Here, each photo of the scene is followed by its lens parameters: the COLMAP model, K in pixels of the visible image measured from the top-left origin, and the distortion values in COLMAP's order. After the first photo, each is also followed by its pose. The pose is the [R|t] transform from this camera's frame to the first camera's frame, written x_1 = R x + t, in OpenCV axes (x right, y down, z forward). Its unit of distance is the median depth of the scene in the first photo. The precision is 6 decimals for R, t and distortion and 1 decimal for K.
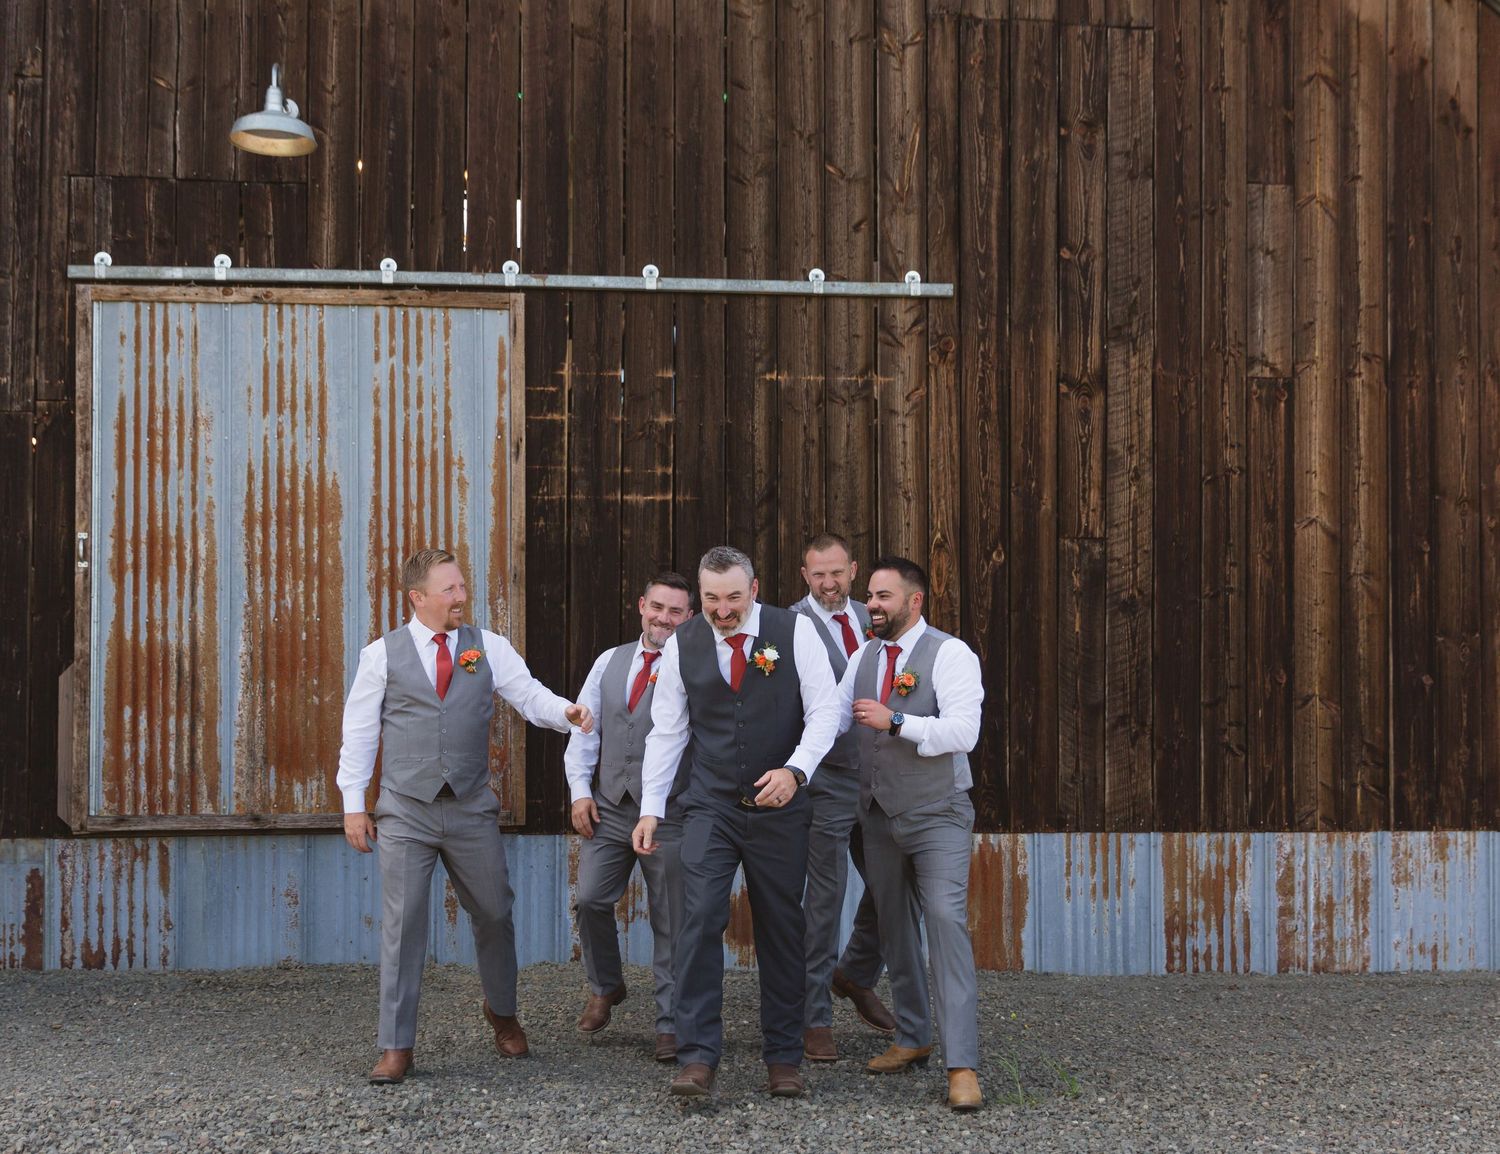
lens RADIAL K [[1700.6, 0, 753.6], [0, 1700.6, 574.7], [0, 0, 1]] dist [0.000111, 0.000000]
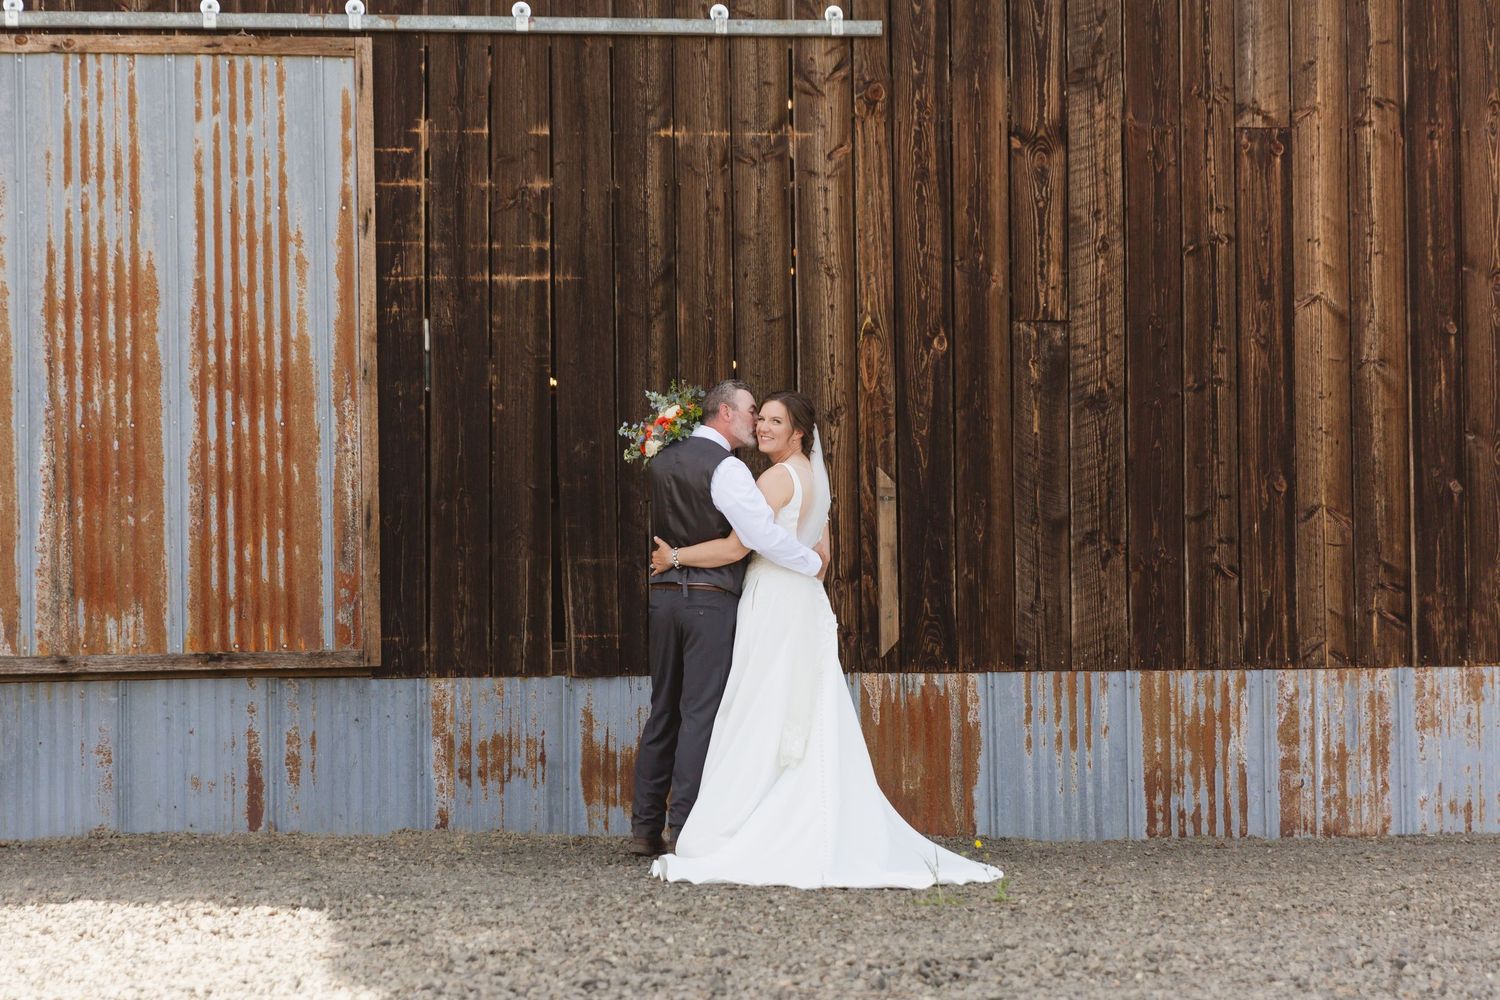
lens RADIAL K [[3027.7, 0, 747.9], [0, 3027.7, 501.0], [0, 0, 1]] dist [-0.023680, 0.000000]
pose [[0.999868, -0.012748, 0.010091, 0.033084], [0.012886, 0.999823, -0.013715, 0.086317], [-0.009914, 0.013843, 0.999855, -0.492535]]
